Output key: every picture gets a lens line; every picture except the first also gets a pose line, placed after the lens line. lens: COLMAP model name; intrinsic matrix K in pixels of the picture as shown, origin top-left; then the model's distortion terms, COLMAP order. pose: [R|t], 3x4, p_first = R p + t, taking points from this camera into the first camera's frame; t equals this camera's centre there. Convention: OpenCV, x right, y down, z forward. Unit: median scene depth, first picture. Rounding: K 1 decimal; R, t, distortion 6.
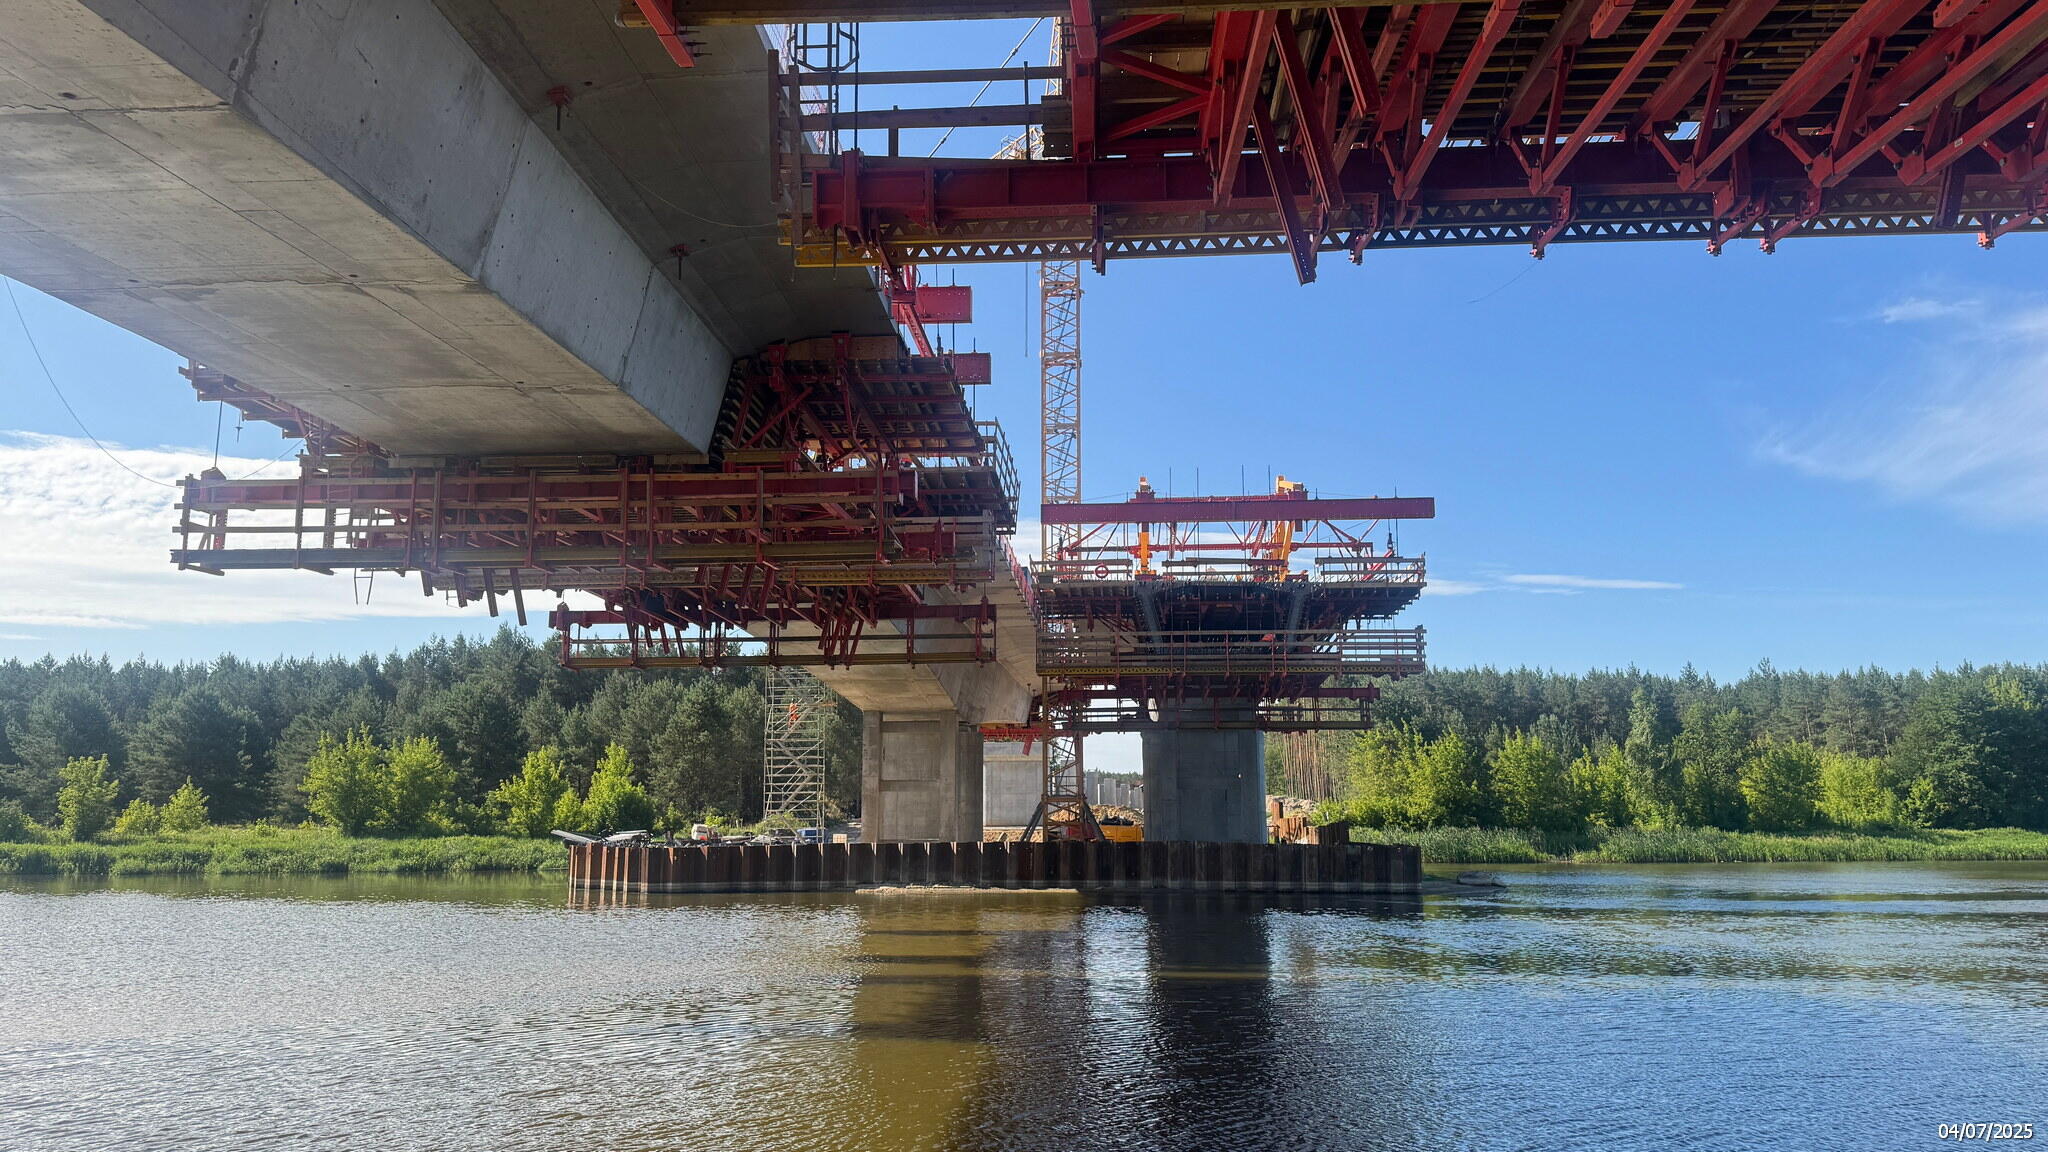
lens RADIAL K [[1473.5, 0, 1024.6], [0, 1473.5, 602.4], [0, 0, 1]] dist [0.178781, -0.281533]
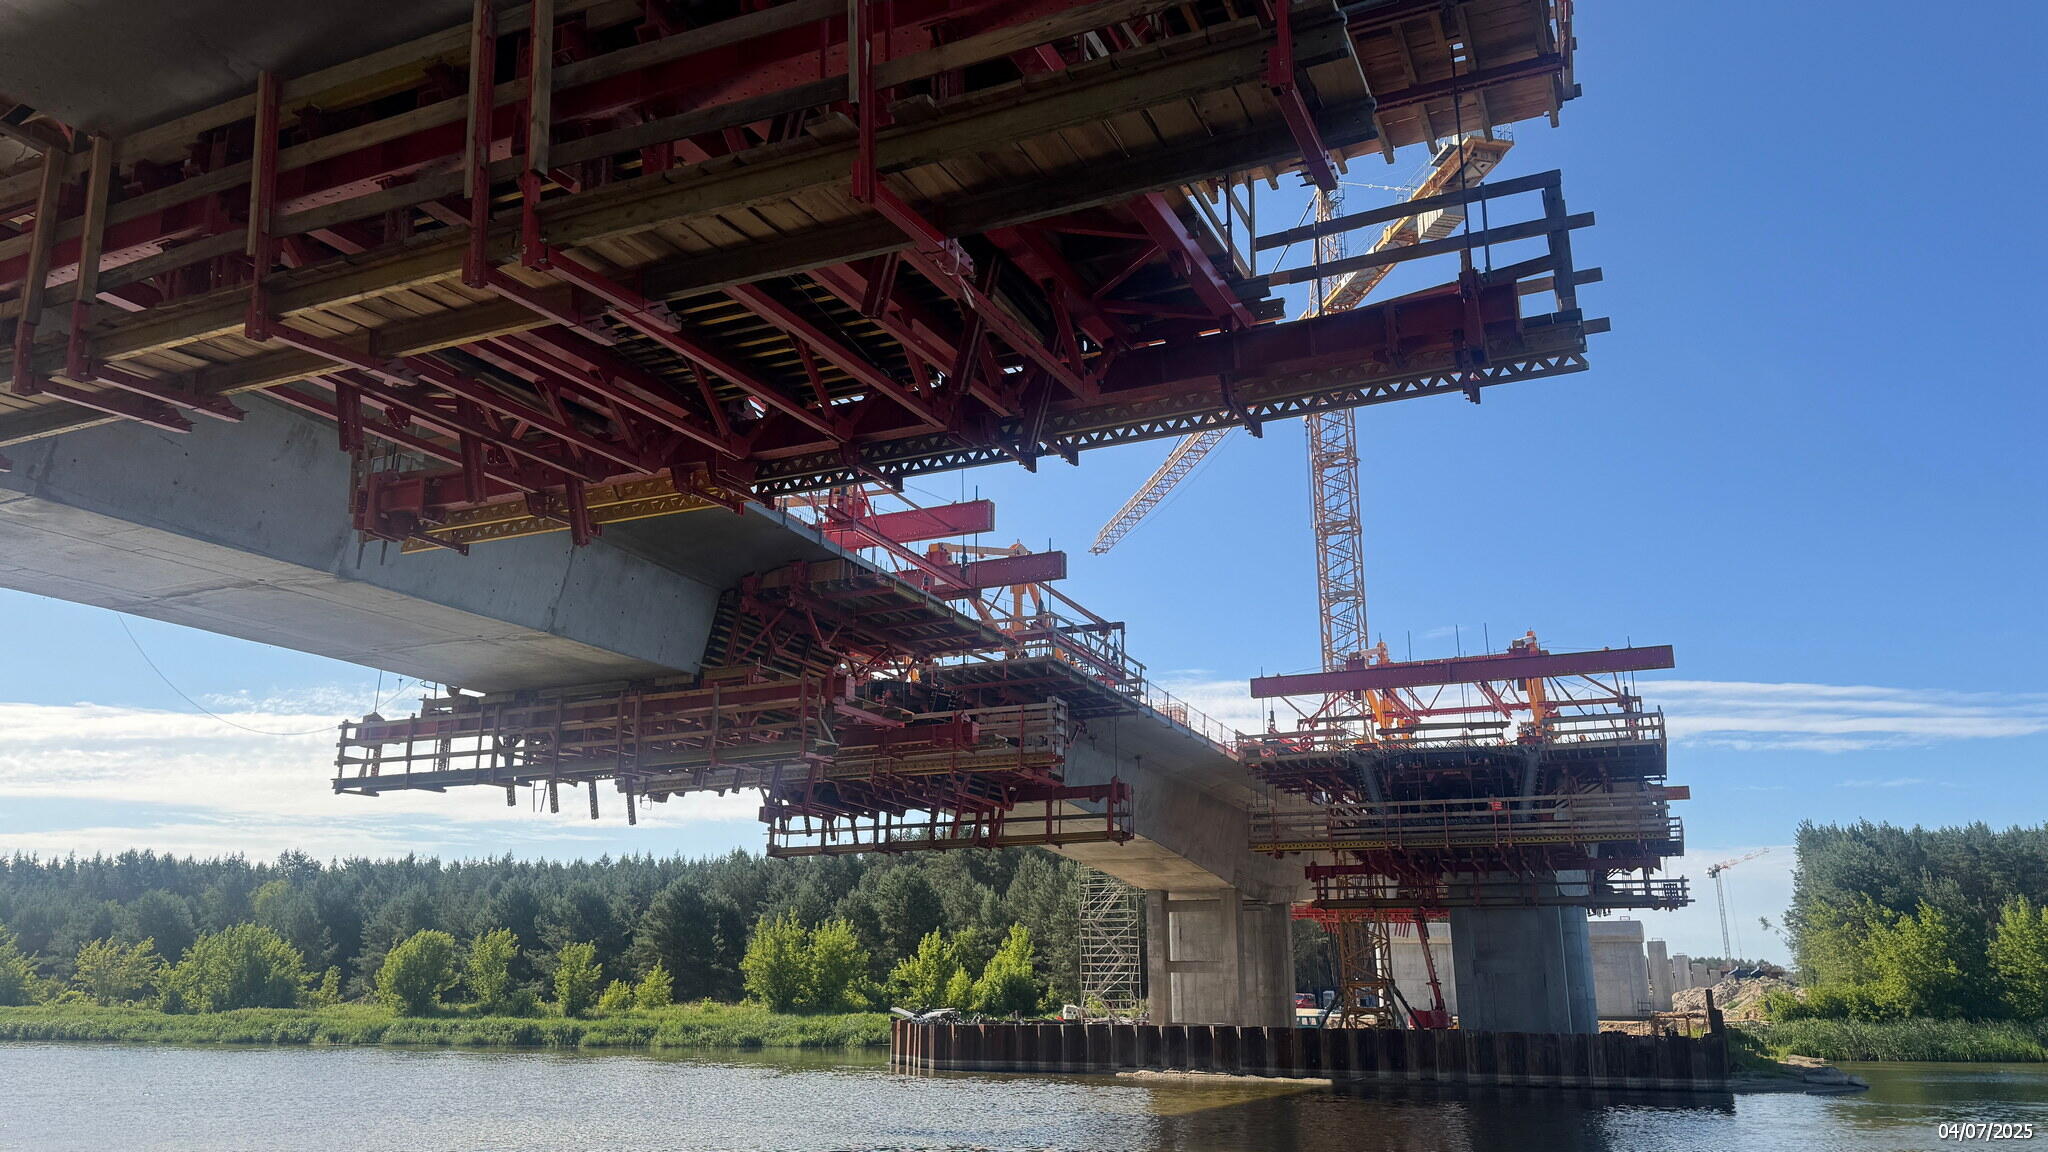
lens RADIAL K [[1483.4, 0, 1024.0], [0, 1483.4, 576.0], [0, 0, 1]] dist [0.107758, -0.125272]
pose [[0.942067, -0.087484, -0.323815, 0.161234], [0.043617, 0.989142, -0.140339, 0.000170], [0.332577, 0.118085, 0.935654, -0.010211]]
